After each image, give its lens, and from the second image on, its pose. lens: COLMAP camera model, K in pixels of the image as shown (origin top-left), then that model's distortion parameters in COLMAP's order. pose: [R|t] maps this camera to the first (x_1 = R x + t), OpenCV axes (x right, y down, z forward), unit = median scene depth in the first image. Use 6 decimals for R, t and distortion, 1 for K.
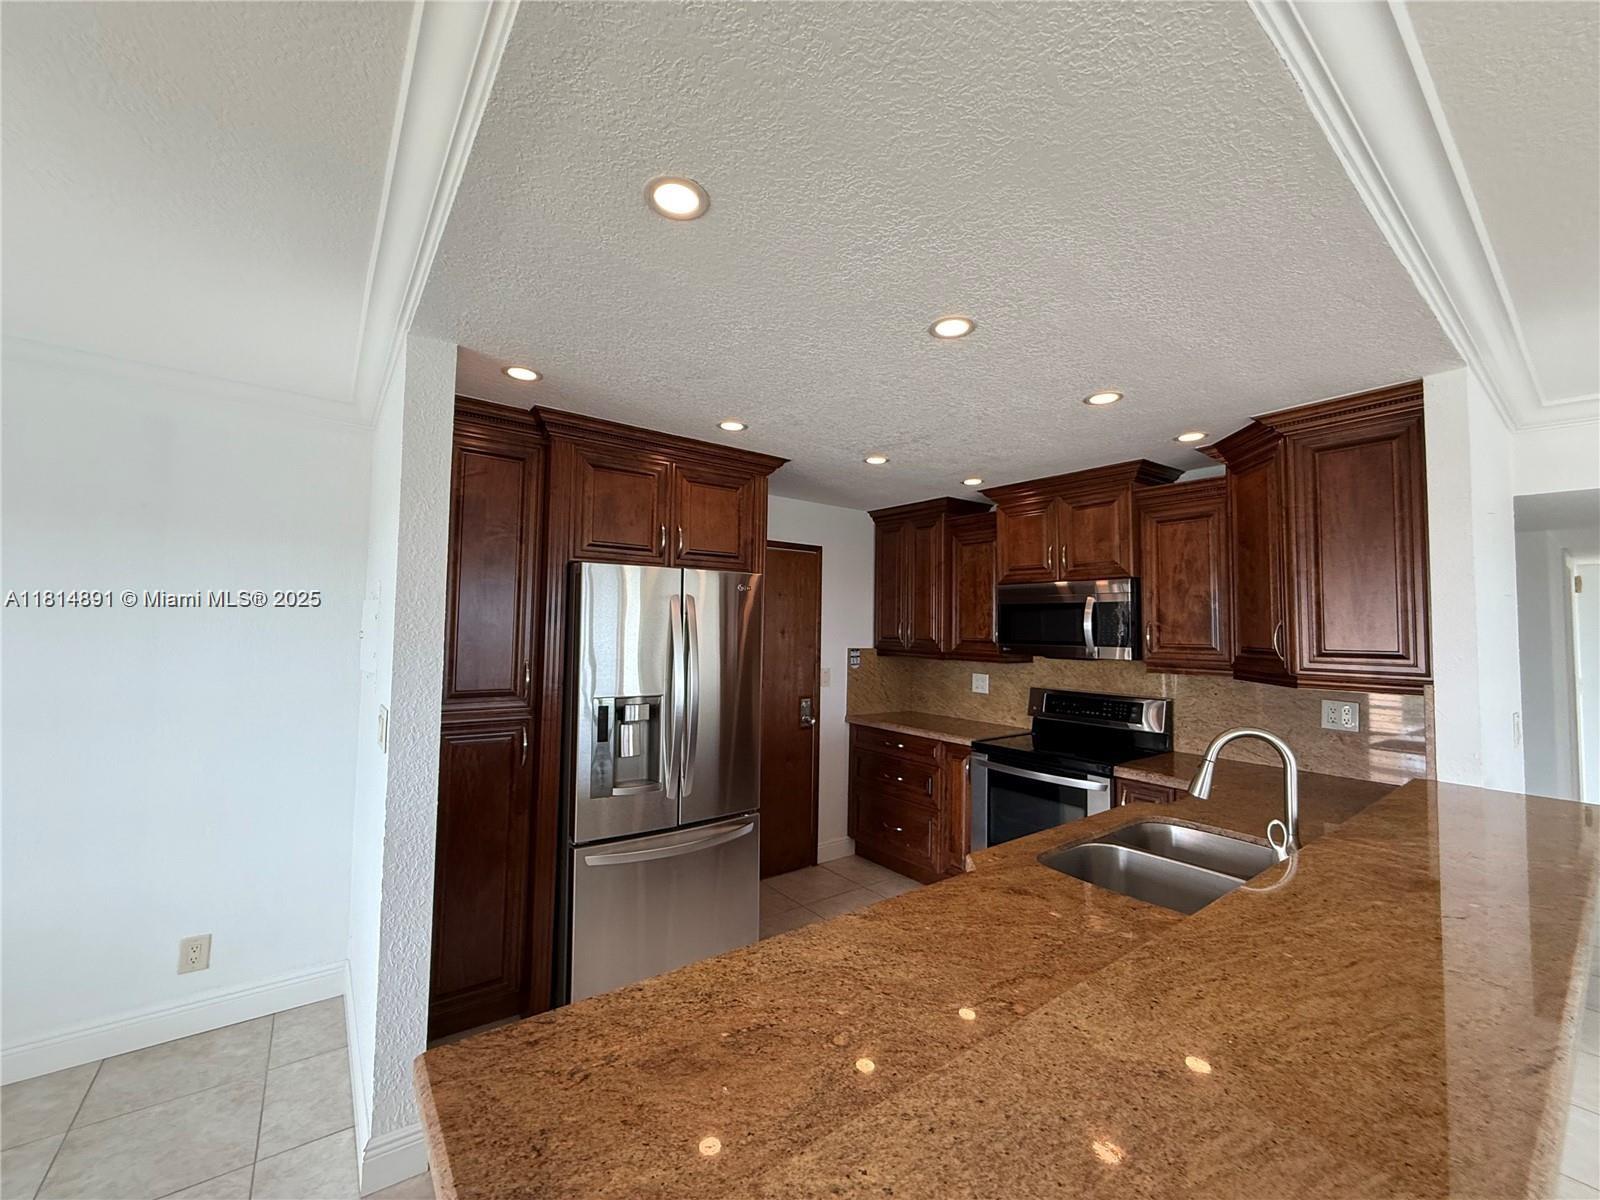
lens RADIAL K [[641.2, 0, 795.3], [0, 641.2, 602.8], [0, 0, 1]] dist [0.001944, -0.000278]
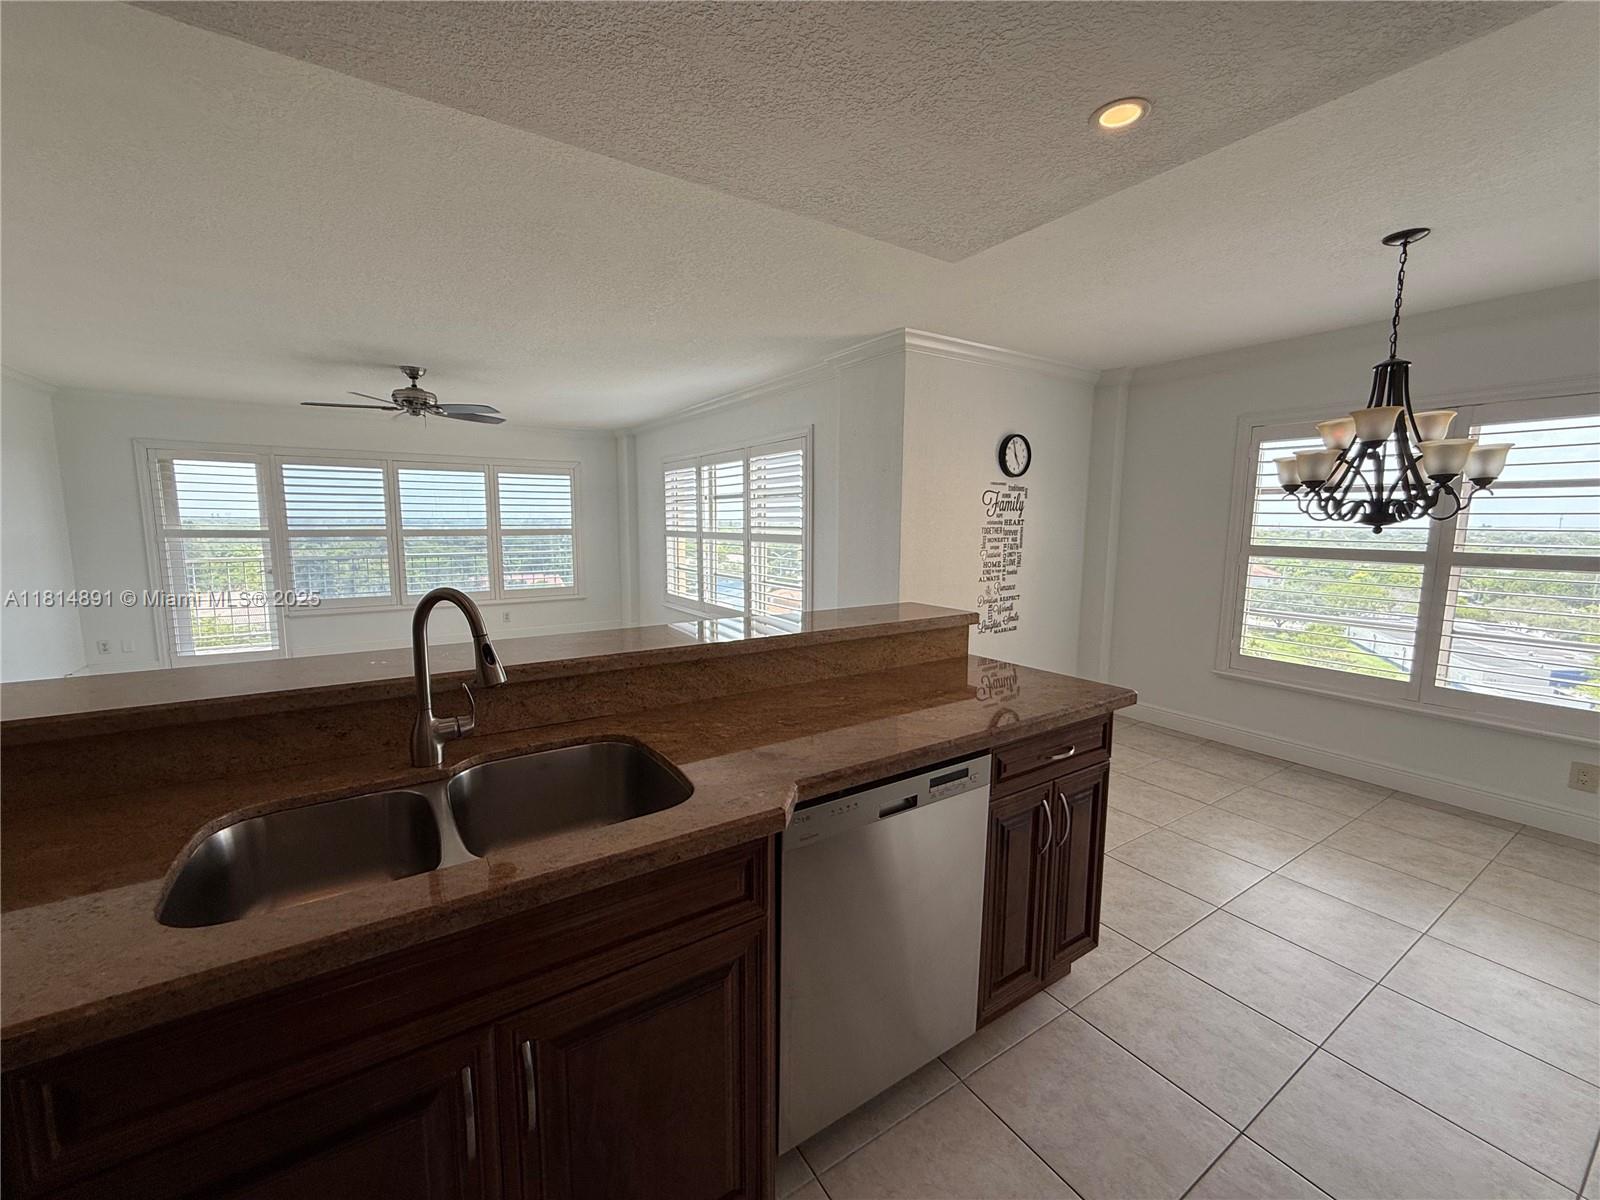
lens RADIAL K [[641.2, 0, 796.7], [0, 641.2, 601.5], [0, 0, 1]] dist [0.001944, -0.000278]
pose [[-0.997963, -0.029638, 0.056492, 0.162343], [-0.024648, 0.995897, 0.087071, 0.090649], [-0.058841, 0.085501, -0.994599, 1.176302]]
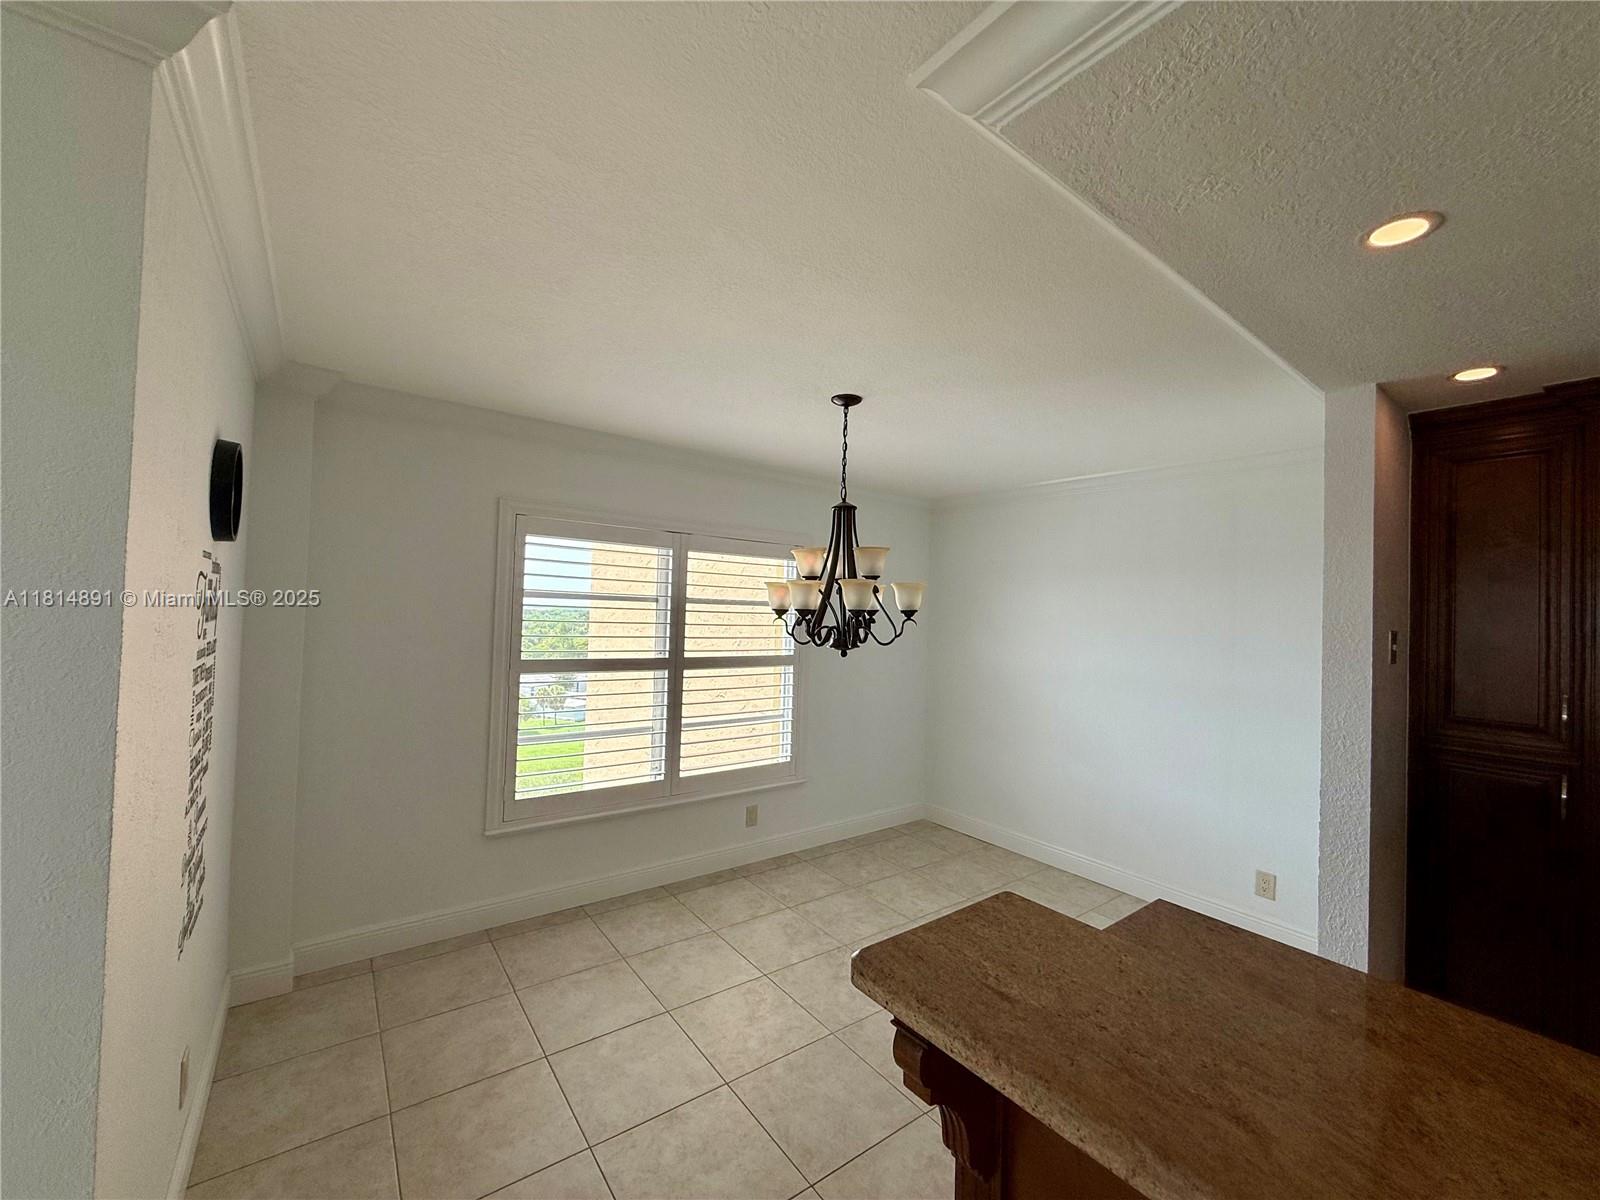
lens RADIAL K [[641.2, 0, 799.0], [0, 641.2, 600.2], [0, 0, 1]] dist [0.001944, -0.000278]
pose [[0.005927, -0.034565, -0.999385, 0.417658], [0.009219, 0.999362, -0.034510, -0.010809], [0.999940, -0.009009, 0.006242, 0.021403]]
